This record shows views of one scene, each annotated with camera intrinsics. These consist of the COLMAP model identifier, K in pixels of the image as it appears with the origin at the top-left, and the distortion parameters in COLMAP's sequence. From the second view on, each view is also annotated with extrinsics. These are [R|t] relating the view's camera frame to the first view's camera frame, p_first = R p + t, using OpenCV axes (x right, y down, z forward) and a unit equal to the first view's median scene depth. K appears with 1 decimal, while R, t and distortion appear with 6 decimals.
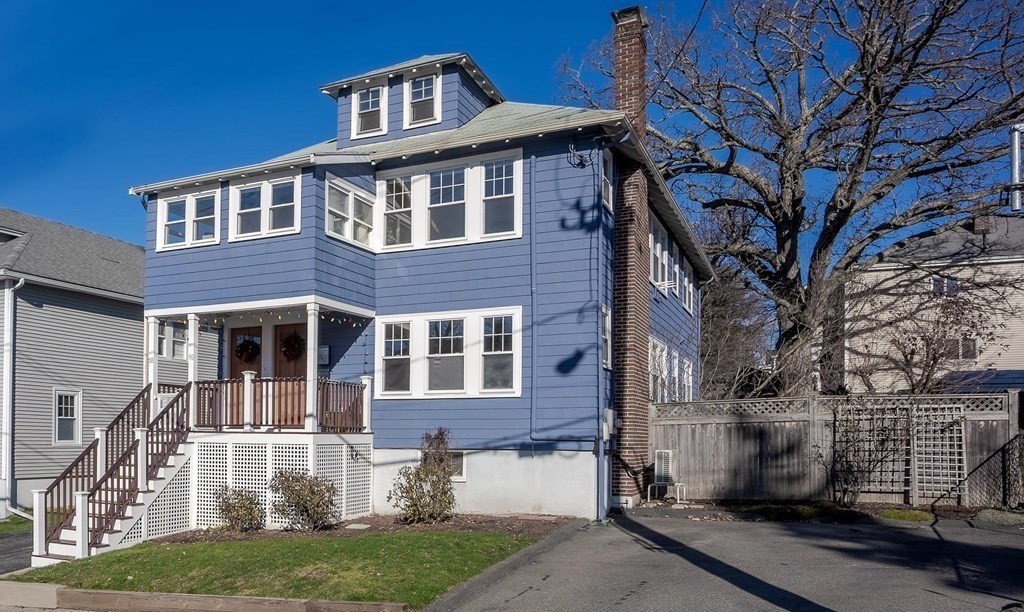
lens RADIAL K [[651.3, 0, 512.0], [0, 651.3, 306.0], [0, 0, 1]] dist [-0.004970, 0.002196]
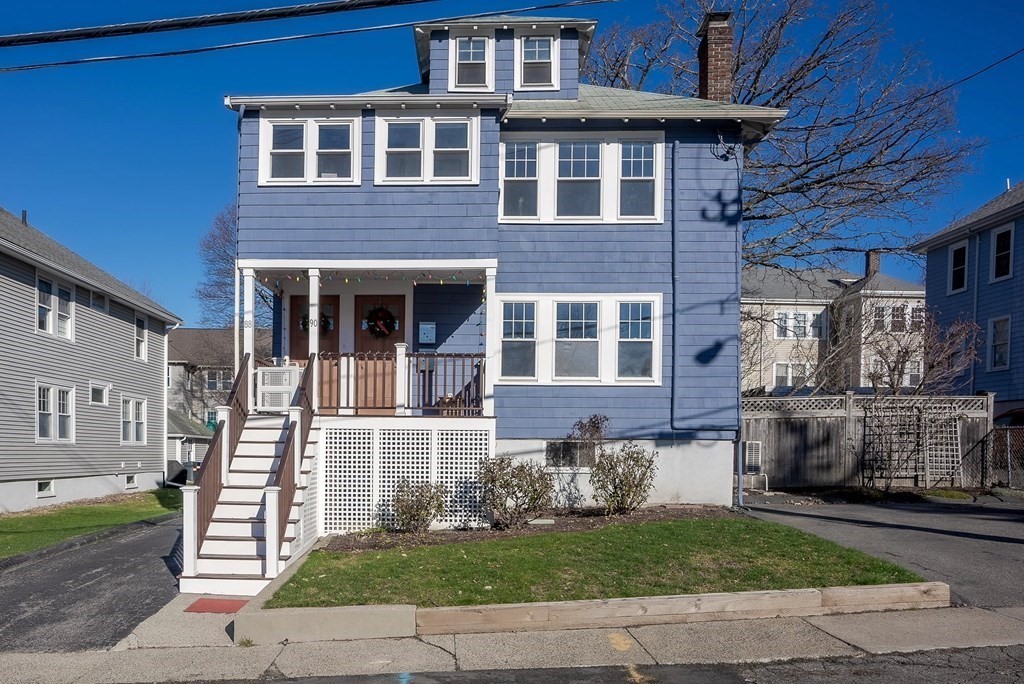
lens RADIAL K [[631.9, 0, 512.0], [0, 631.9, 342.0], [0, 0, 1]] dist [-0.000717, -0.001575]
pose [[0.939263, 0.055453, 0.338688, -0.503965], [-0.067588, 0.997421, 0.024133, 0.063976], [-0.336477, -0.045558, 0.940589, 0.178562]]
